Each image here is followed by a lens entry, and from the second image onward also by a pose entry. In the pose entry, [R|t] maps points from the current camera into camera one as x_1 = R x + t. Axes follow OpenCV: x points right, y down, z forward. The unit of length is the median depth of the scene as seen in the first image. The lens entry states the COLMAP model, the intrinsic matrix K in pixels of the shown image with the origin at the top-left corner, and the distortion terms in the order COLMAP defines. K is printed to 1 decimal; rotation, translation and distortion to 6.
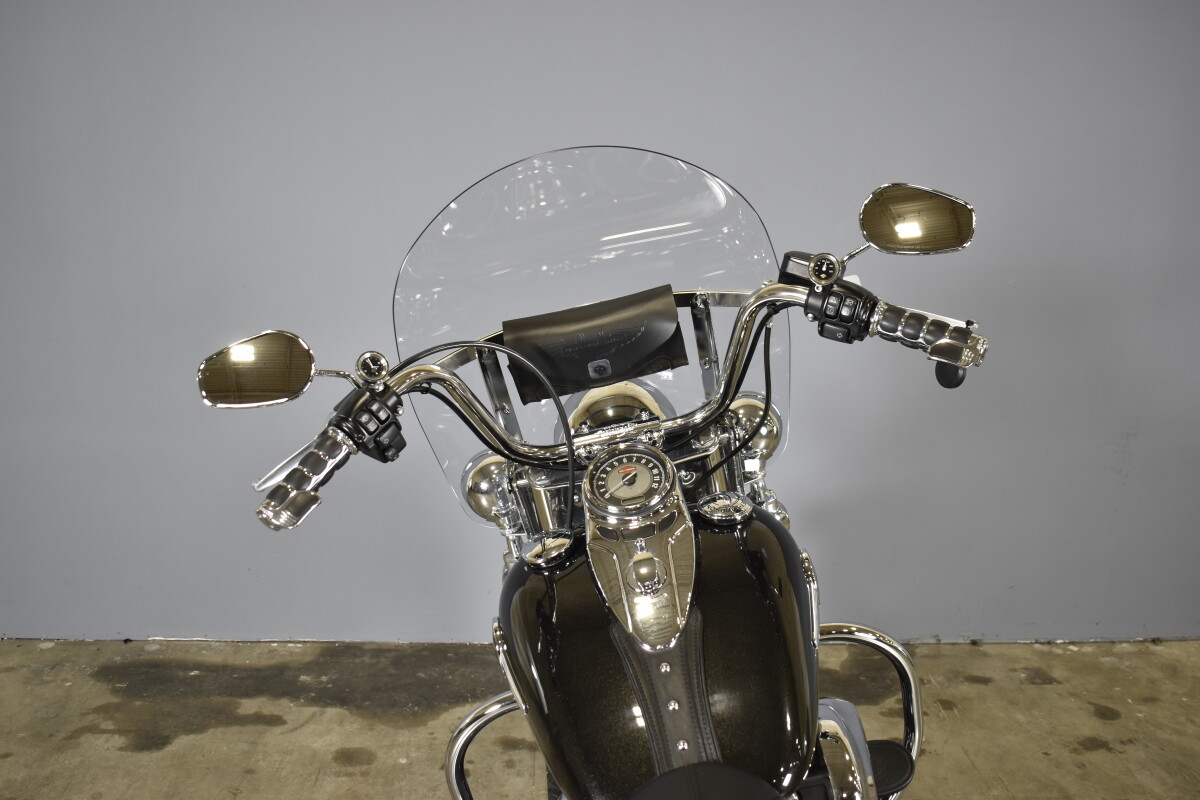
lens RADIAL K [[1183.3, 0, 600.0], [0, 1183.3, 400.0], [0, 0, 1]] dist [-0.084449, -0.004574]
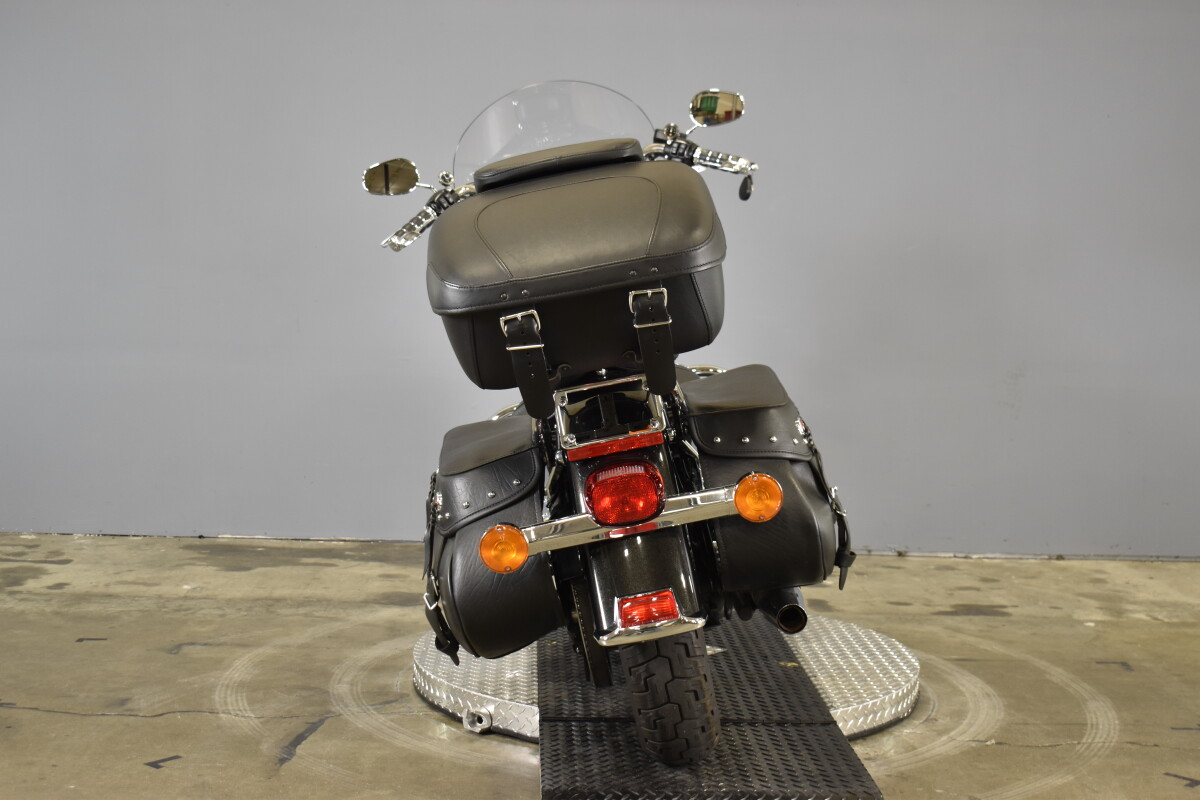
lens RADIAL K [[1737.8, 0, 600.0], [0, 1737.8, 400.0], [0, 0, 1]] dist [-0.007234, -0.014050]
pose [[0.999492, 0.002256, -0.031784, 0.079378], [-0.007785, 0.984546, -0.174953, 0.414887], [0.030899, 0.175111, 0.984064, -0.889650]]
